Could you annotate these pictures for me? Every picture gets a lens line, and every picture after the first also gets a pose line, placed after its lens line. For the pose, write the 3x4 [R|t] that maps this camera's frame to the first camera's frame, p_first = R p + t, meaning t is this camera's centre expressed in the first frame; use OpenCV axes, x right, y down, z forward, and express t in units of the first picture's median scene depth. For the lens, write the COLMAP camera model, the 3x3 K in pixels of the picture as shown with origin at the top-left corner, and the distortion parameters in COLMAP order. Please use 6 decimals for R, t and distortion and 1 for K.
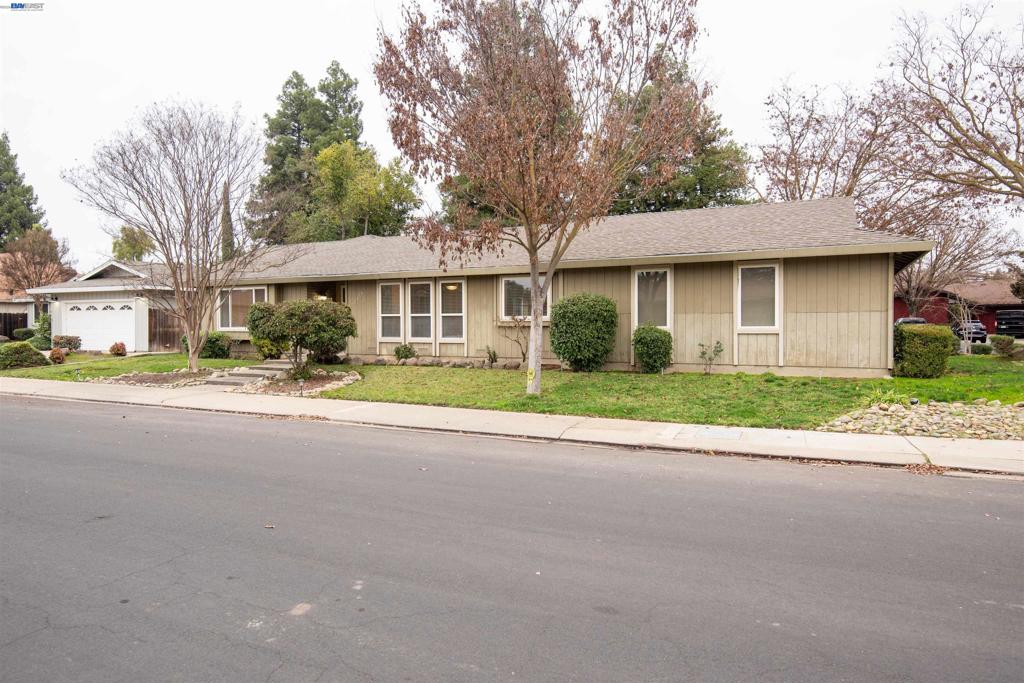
lens RADIAL K [[645.3, 0, 512.0], [0, 645.3, 341.5], [0, 0, 1]] dist [0.003356, 0.000616]
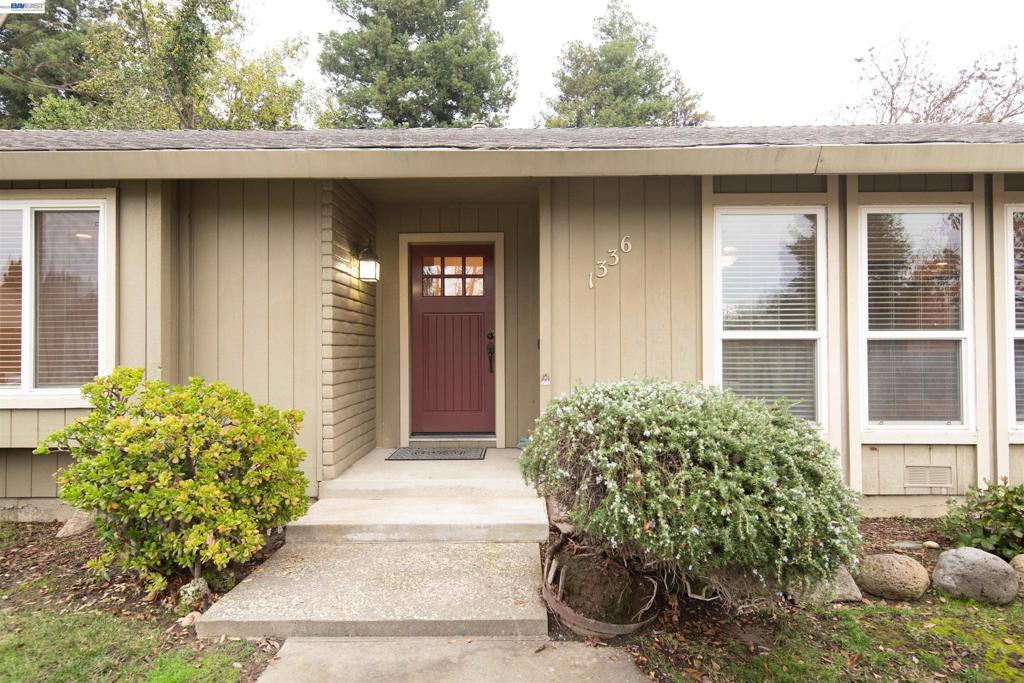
lens RADIAL K [[591.0, 0, 512.0], [0, 591.0, 341.5], [0, 0, 1]] dist [-0.001112, -0.000353]
pose [[0.894258, 0.005445, 0.447518, -0.404023], [0.016111, 0.998886, -0.044348, -0.031707], [-0.447261, 0.046869, 0.893174, 0.893096]]
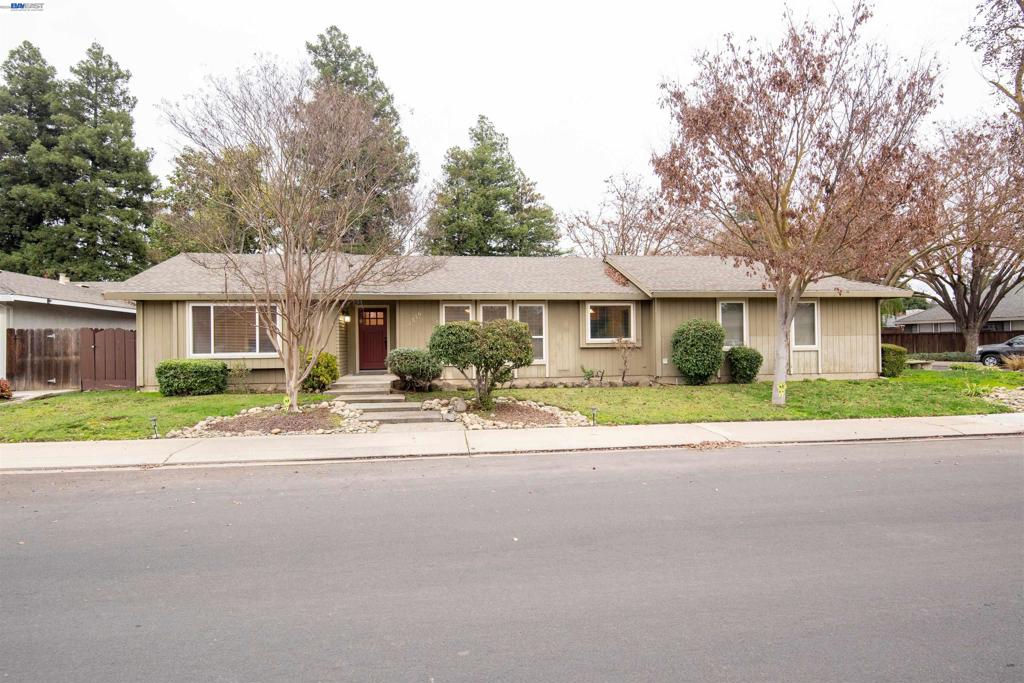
lens RADIAL K [[542.7, 0, 512.0], [0, 542.7, 341.5], [0, 0, 1]] dist [0.013995, -0.017620]
pose [[0.823302, -0.001099, 0.567603, -0.614488], [0.025255, 0.999079, -0.034697, -0.005994], [-0.567042, 0.042901, 0.822571, 0.312655]]
